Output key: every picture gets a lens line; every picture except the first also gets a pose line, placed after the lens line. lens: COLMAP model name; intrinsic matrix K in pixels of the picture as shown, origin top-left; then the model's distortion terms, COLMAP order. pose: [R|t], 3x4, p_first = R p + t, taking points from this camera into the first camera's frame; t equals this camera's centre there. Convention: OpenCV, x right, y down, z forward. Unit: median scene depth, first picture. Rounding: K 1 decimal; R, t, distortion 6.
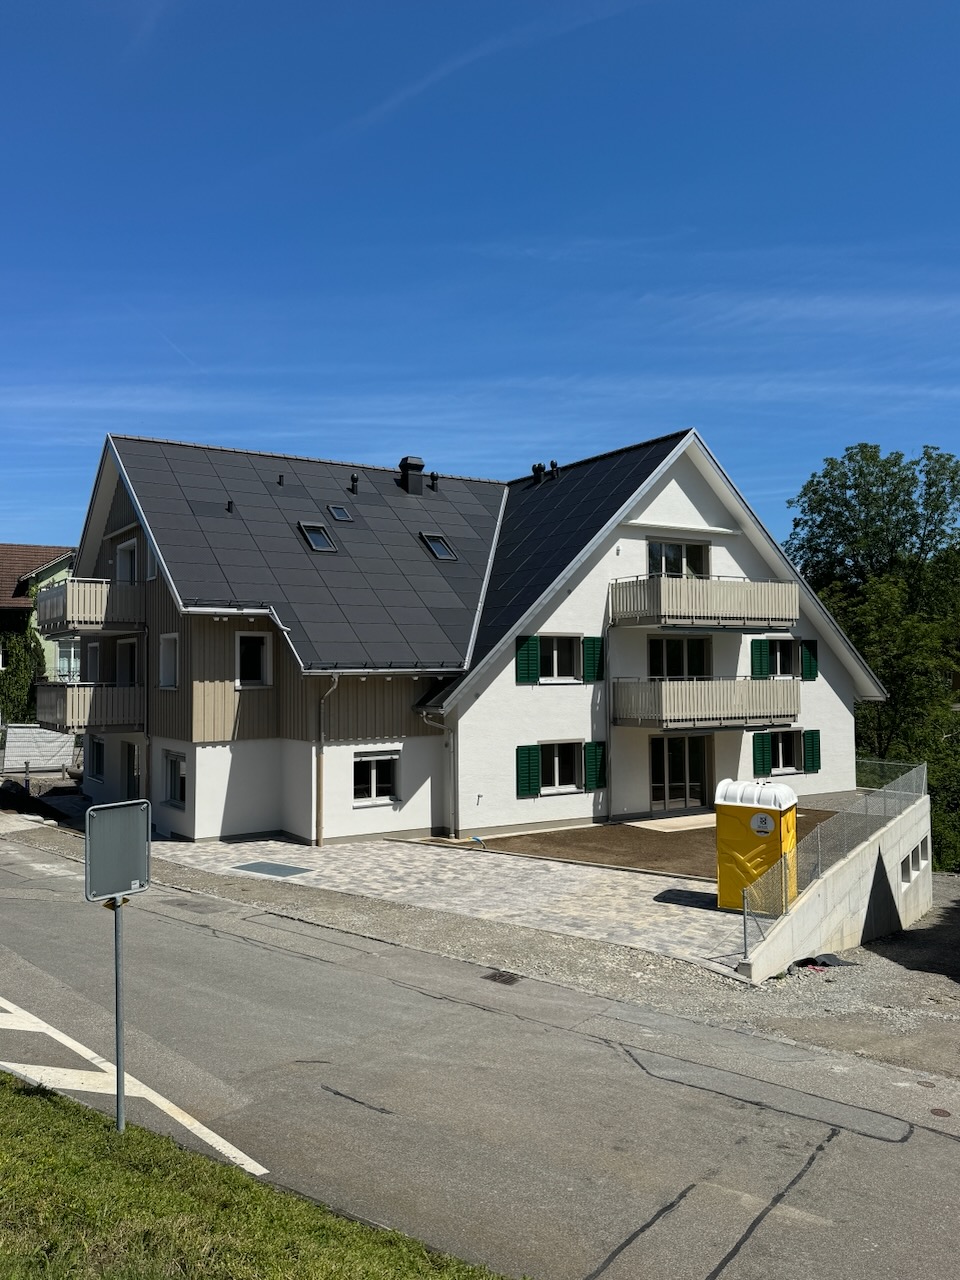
lens RADIAL K [[1004.7, 0, 480.0], [0, 1004.7, 640.0], [0, 0, 1]] dist [0.001236, 0.000101]
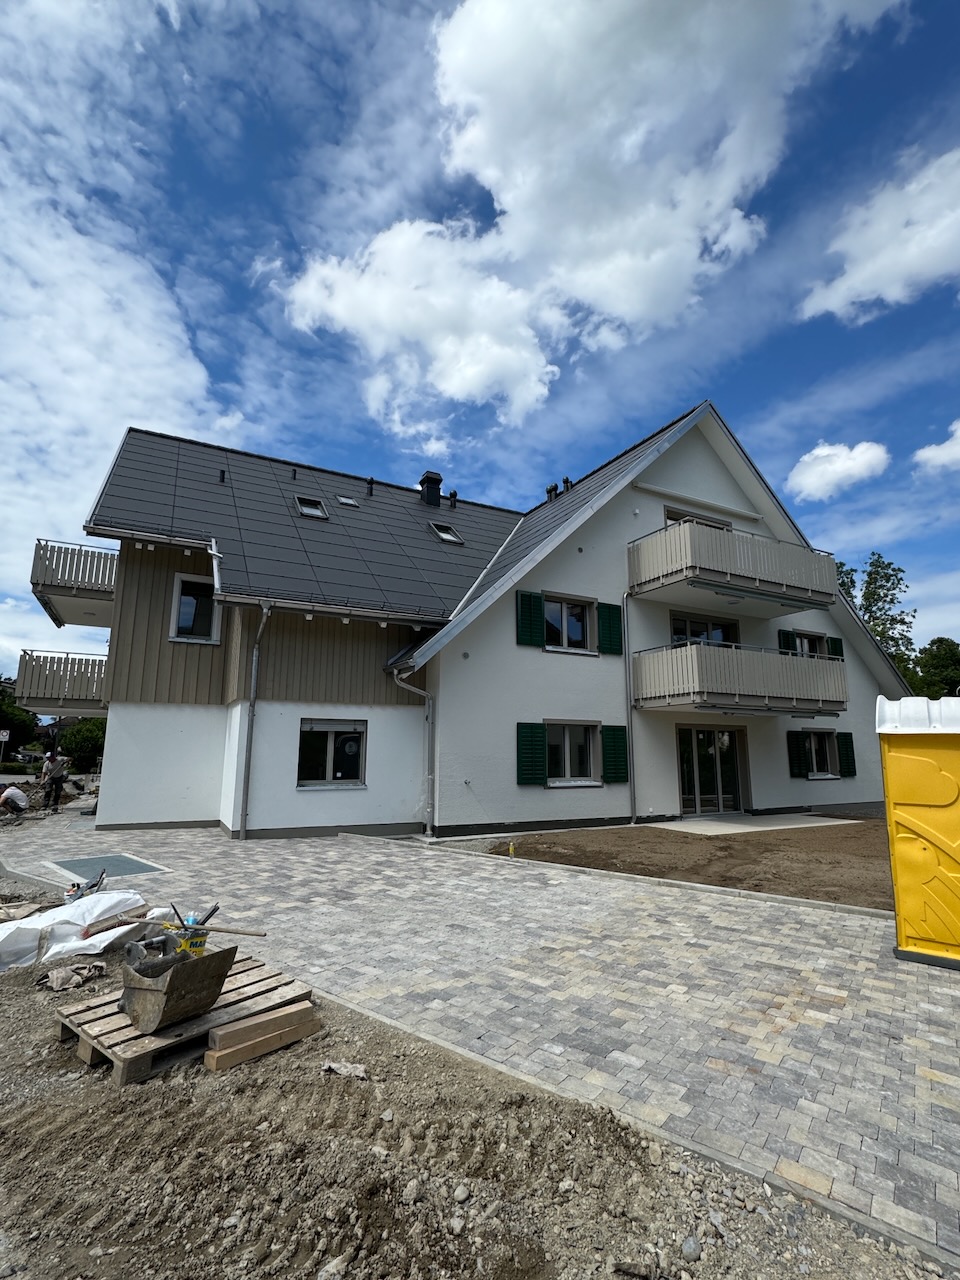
lens RADIAL K [[608.0, 0, 480.0], [0, 608.0, 640.0], [0, 0, 1]] dist [-0.028613, -0.000041]
pose [[0.995849, -0.007905, -0.090674, 0.054022], [-0.006061, 0.988251, -0.152718, 0.120283], [0.090816, 0.152633, 0.984101, 0.526026]]
